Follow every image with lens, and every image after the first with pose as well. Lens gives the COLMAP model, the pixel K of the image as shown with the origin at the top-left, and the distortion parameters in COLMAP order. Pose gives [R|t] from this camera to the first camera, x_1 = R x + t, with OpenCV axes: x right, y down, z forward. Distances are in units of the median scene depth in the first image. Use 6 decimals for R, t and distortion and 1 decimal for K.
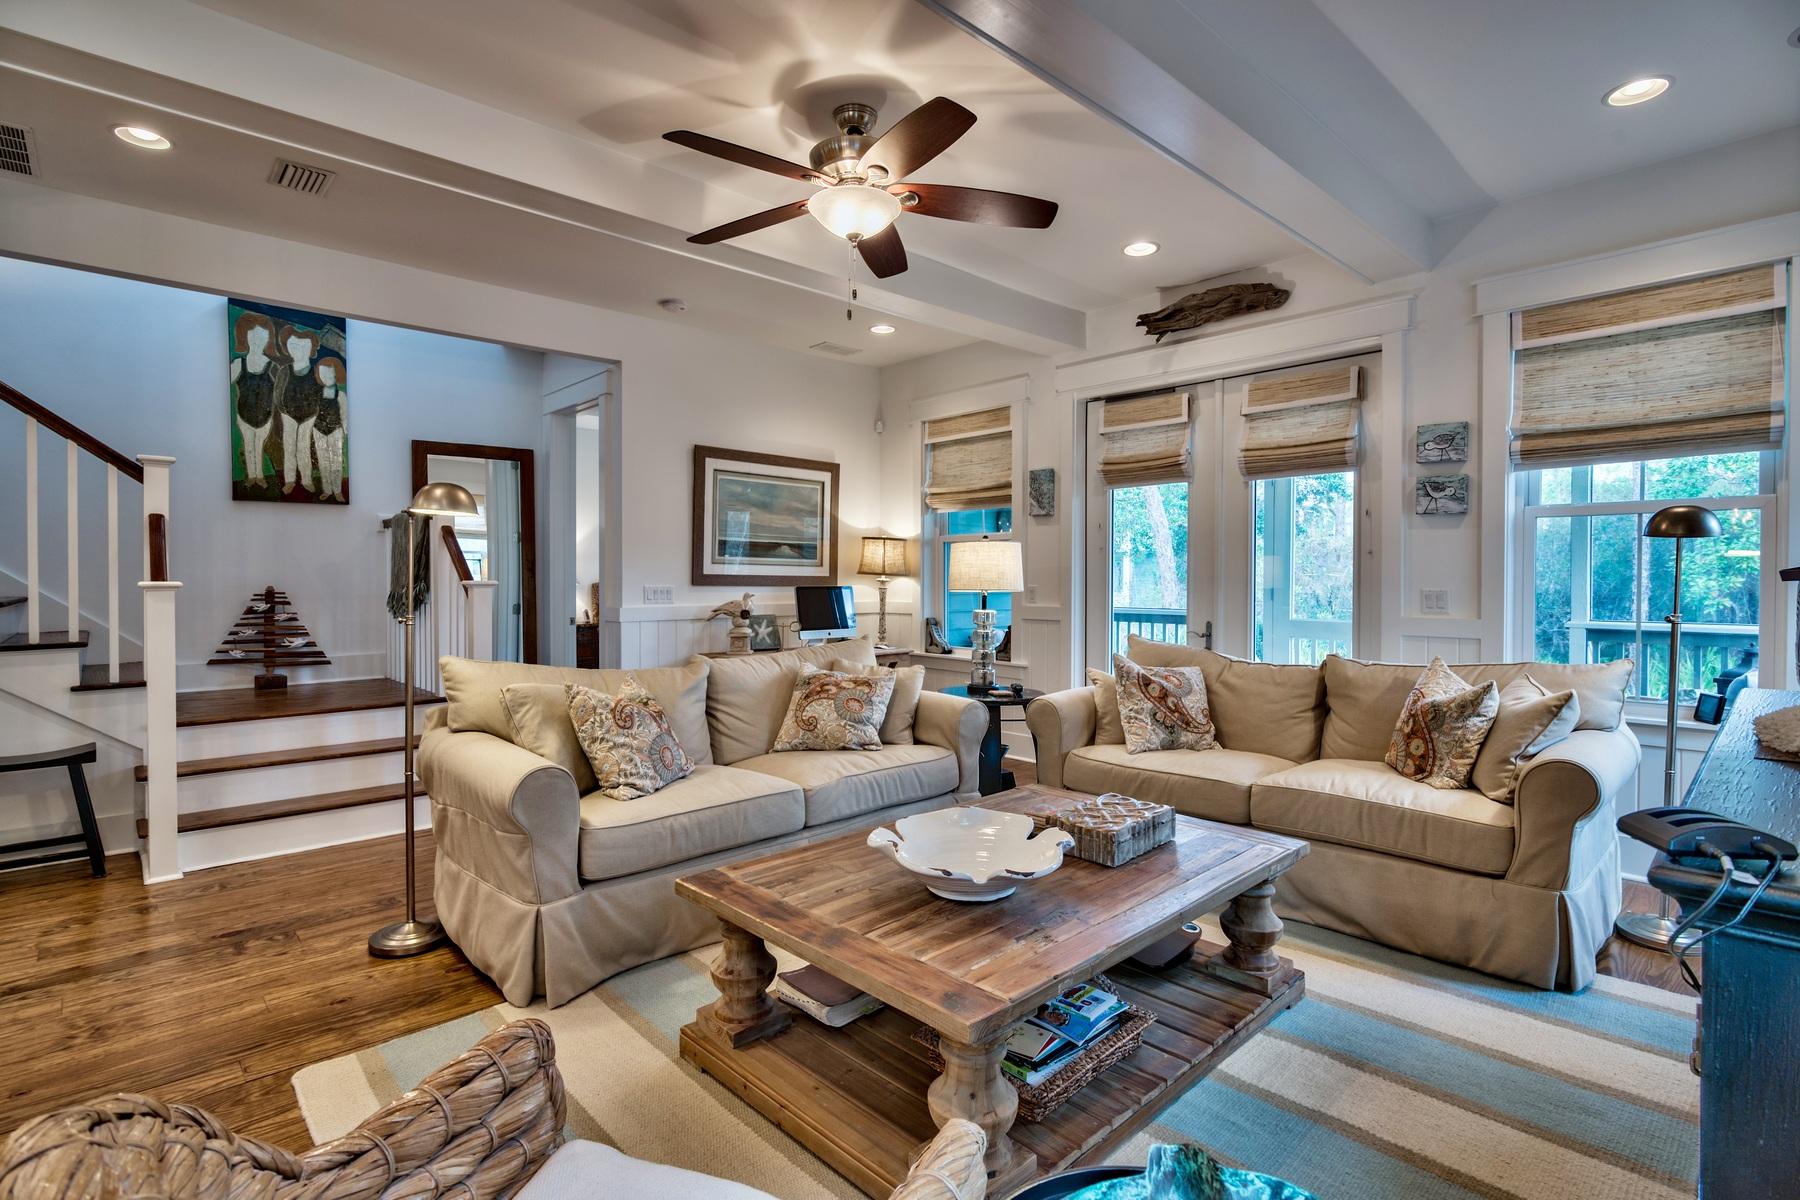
lens RADIAL K [[880.7, 0, 922.8], [0, 880.7, 589.2], [0, 0, 1]] dist [-0.003162, -0.000736]
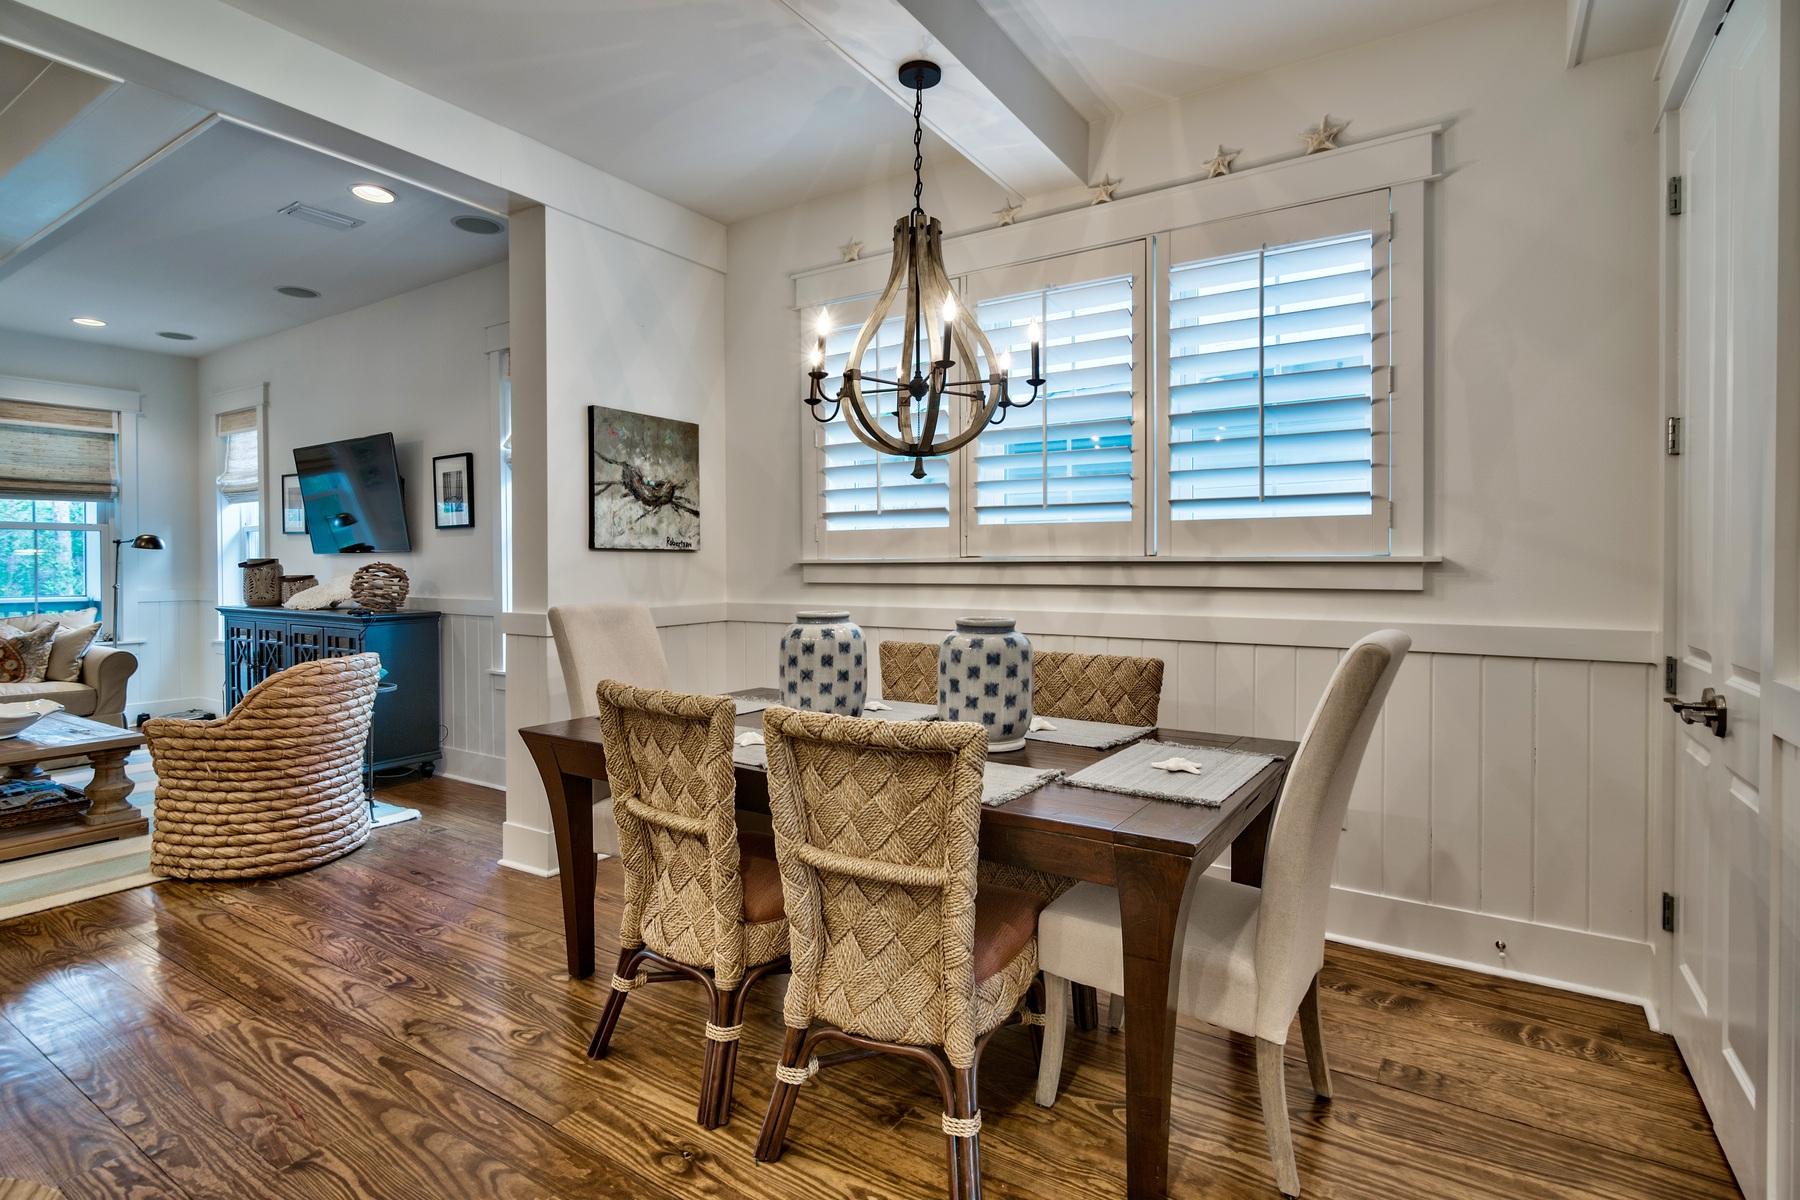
lens RADIAL K [[886.1, 0, 877.3], [0, 886.1, 576.6], [0, 0, 1]] dist [0.000437, 0.000231]
pose [[-0.223192, -0.013984, 0.974674, -0.895937], [0.014865, 0.999732, 0.017748, 0.000077], [-0.974661, 0.018450, -0.222924, -0.163624]]
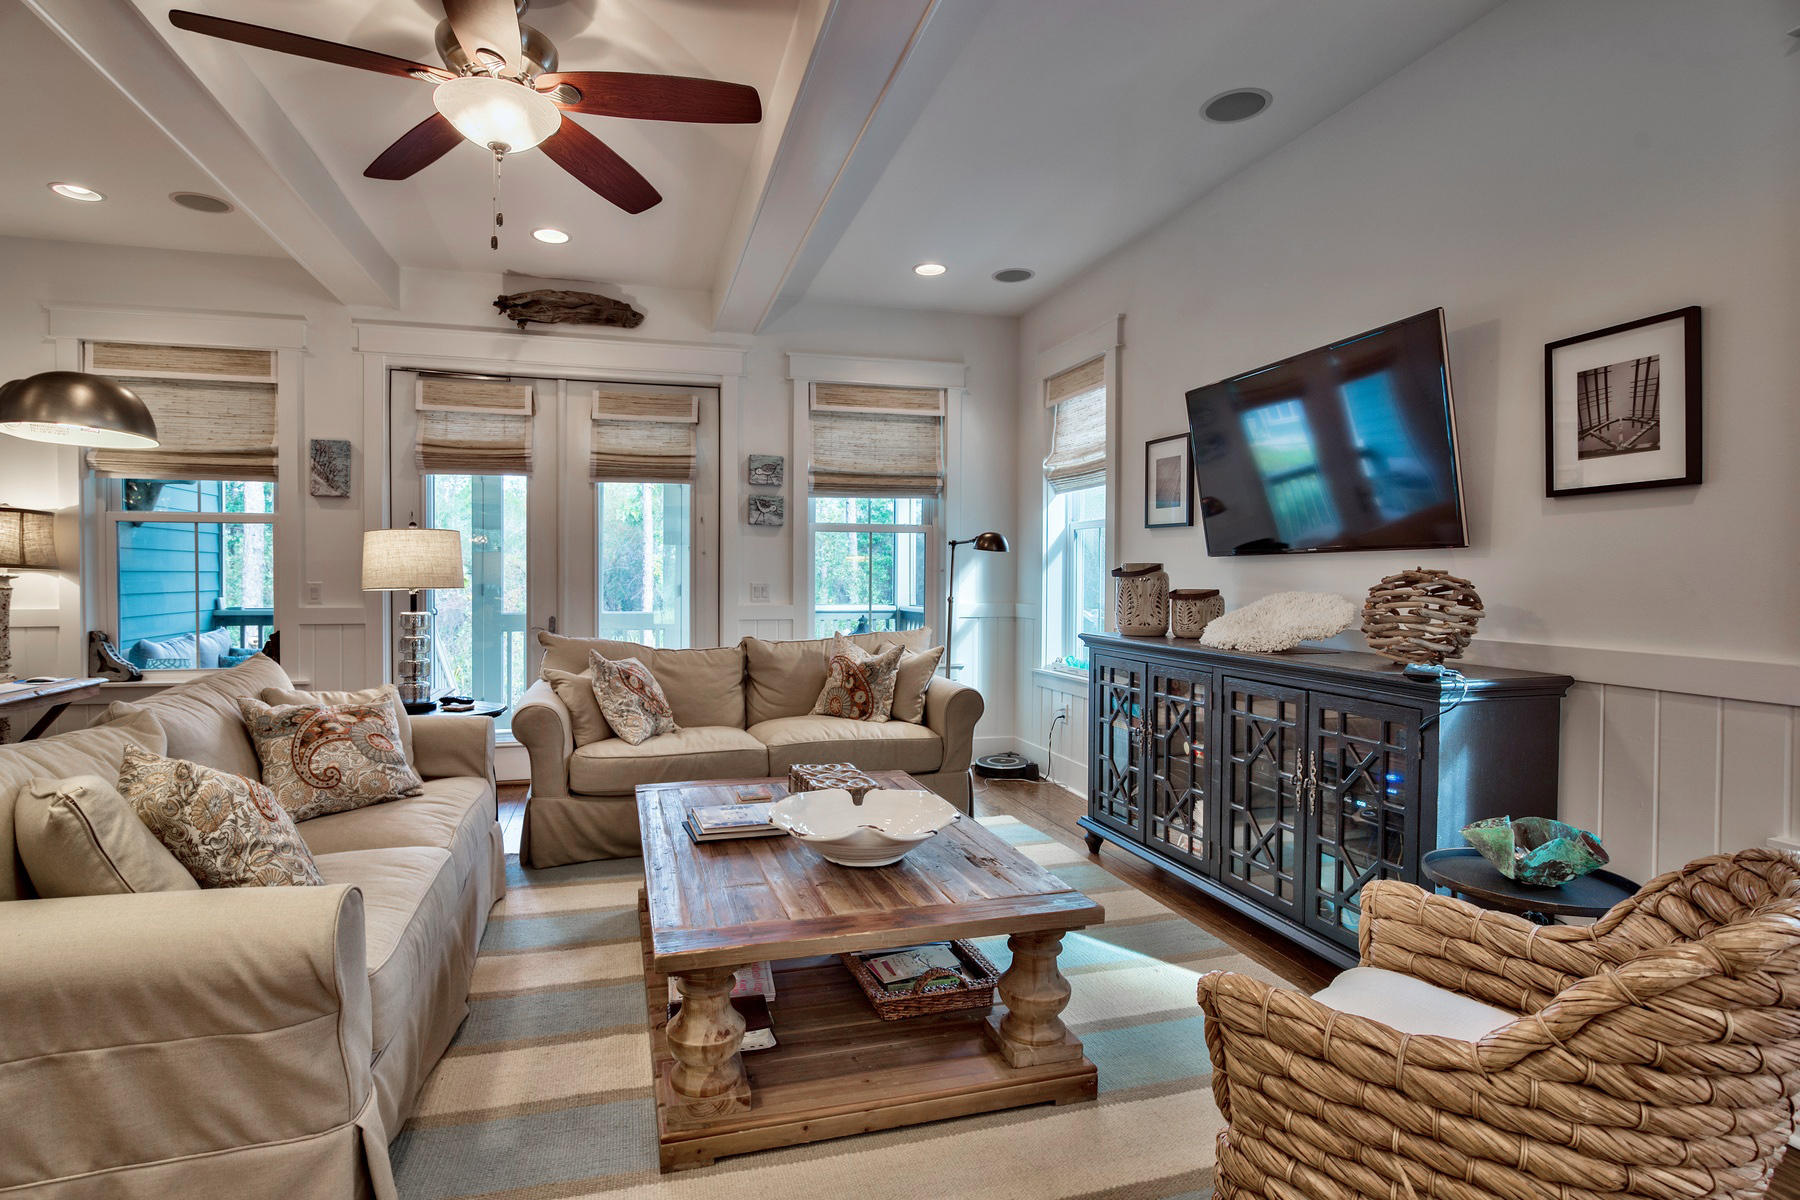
lens RADIAL K [[880.7, 0, 852.2], [0, 880.7, 592.0], [0, 0, 1]] dist [-0.002373, -0.000330]
pose [[0.484369, -0.016277, 0.874712, -0.383370], [0.008167, 0.999867, 0.014083, -0.002905], [-0.874825, 0.000323, 0.484438, 0.201522]]
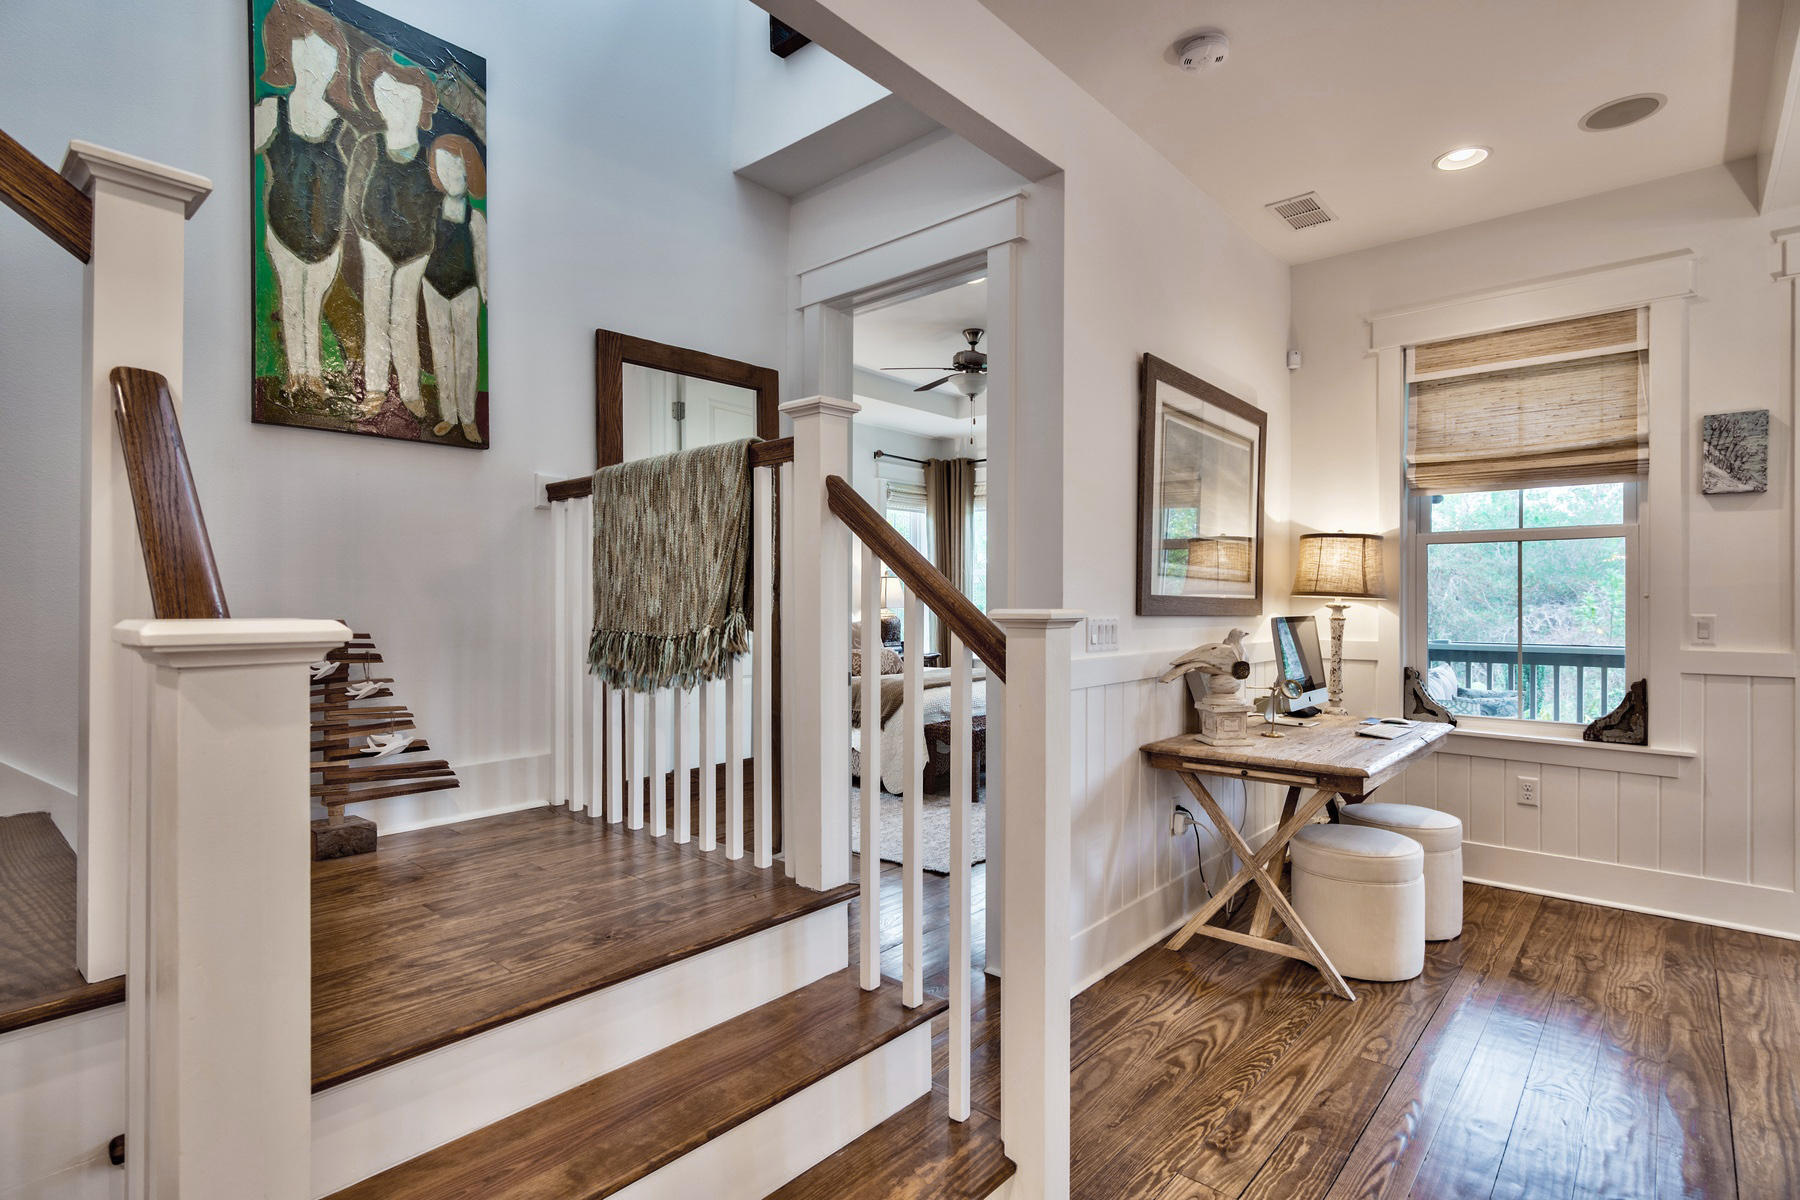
lens RADIAL K [[884.3, 0, 915.4], [0, 884.3, 600.1], [0, 0, 1]] dist [-0.003331, -0.000182]
pose [[0.995351, 0.000308, 0.096308, -0.498953], [0.000967, 0.999913, -0.013185, -0.007603], [-0.096304, 0.013216, 0.995264, 0.533278]]
